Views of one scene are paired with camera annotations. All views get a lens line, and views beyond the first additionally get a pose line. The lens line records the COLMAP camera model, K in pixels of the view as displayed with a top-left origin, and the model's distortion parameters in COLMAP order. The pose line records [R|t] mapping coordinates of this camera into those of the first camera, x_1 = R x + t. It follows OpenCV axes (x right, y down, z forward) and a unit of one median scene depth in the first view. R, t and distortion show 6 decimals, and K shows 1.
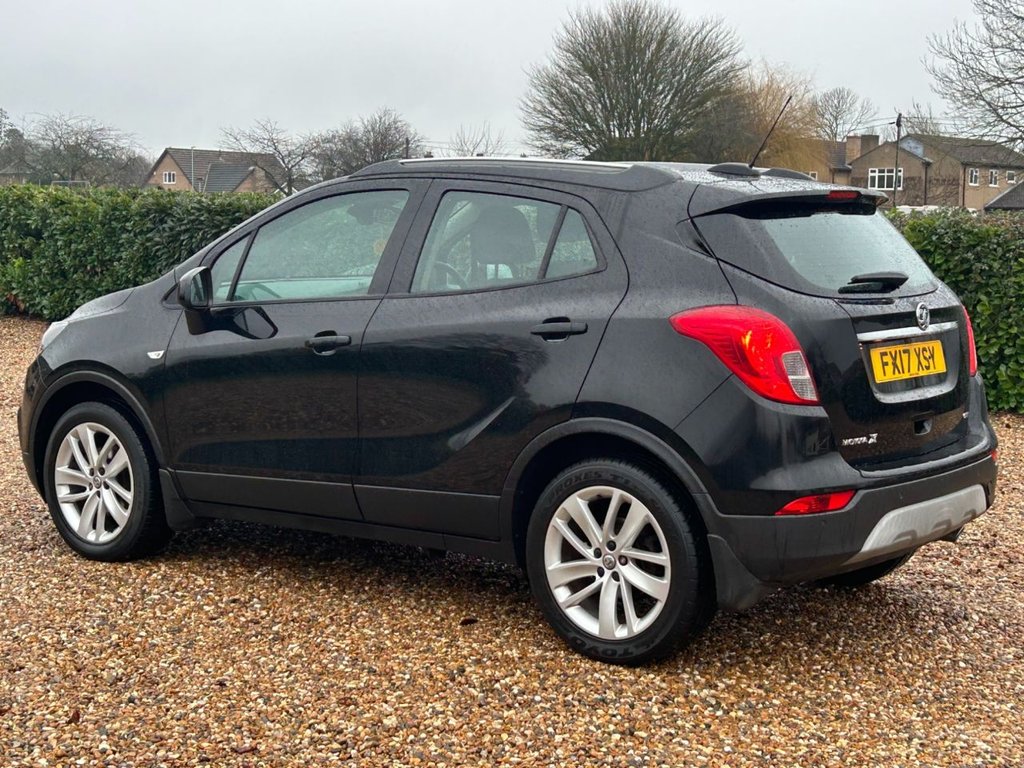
lens RADIAL K [[1690.4, 0, 514.9], [0, 1690.4, 411.1], [0, 0, 1]] dist [0.265610, -1.128233]
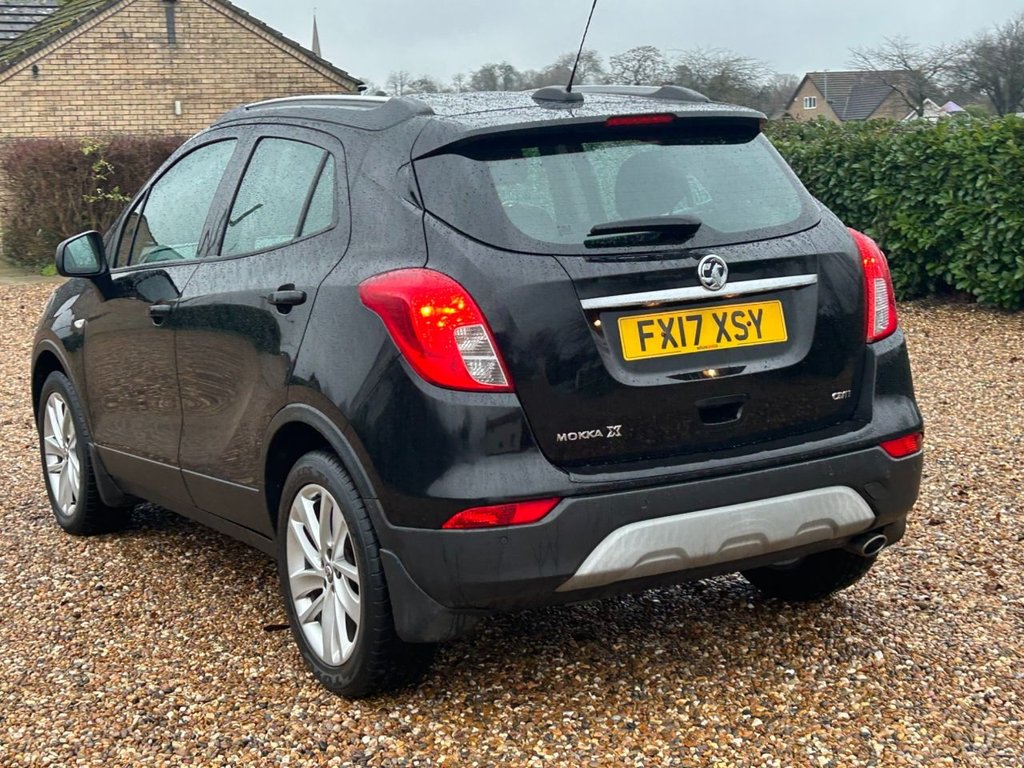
lens RADIAL K [[1693.6, 0, 483.4], [0, 1693.6, 384.7], [0, 0, 1]] dist [0.233957, -0.863664]
pose [[0.921384, 0.001279, -0.388650, 0.451552], [0.009682, 0.999609, 0.026243, -0.026241], [0.388532, -0.027943, 0.921012, 0.248130]]
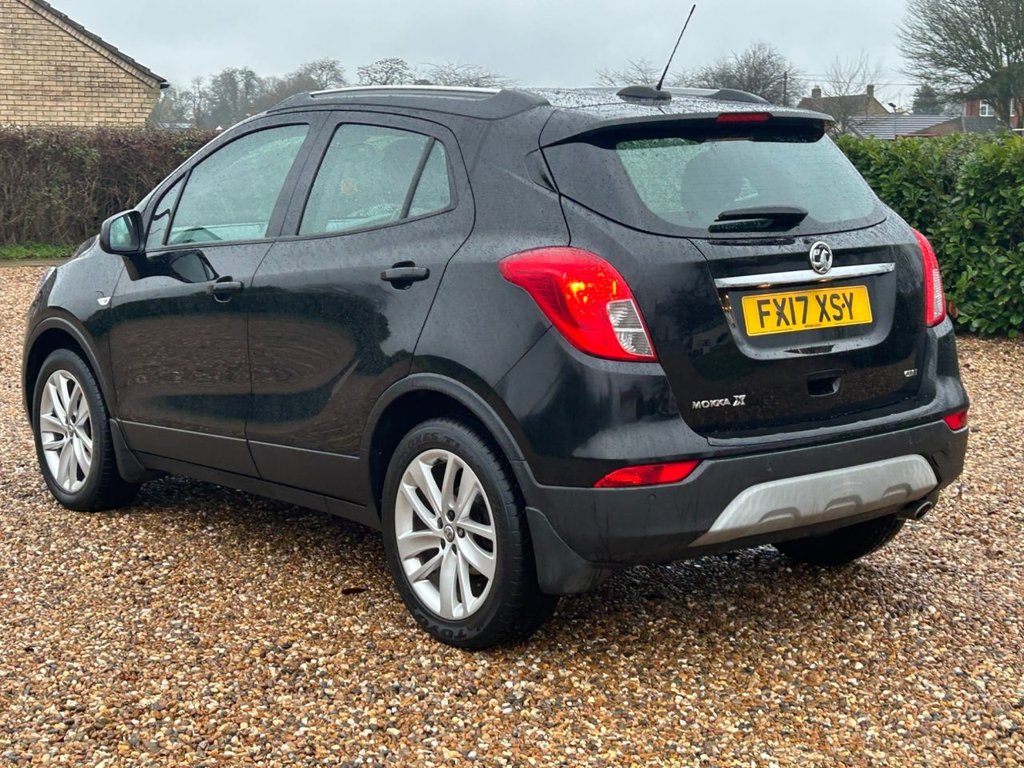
lens RADIAL K [[1693.6, 0, 483.4], [0, 1693.6, 384.7], [0, 0, 1]] dist [0.233957, -0.863664]
pose [[0.969698, 0.012072, -0.244007, 0.289159], [-0.007298, 0.999764, 0.020461, -0.008358], [0.244197, -0.018061, 0.969557, 0.130654]]
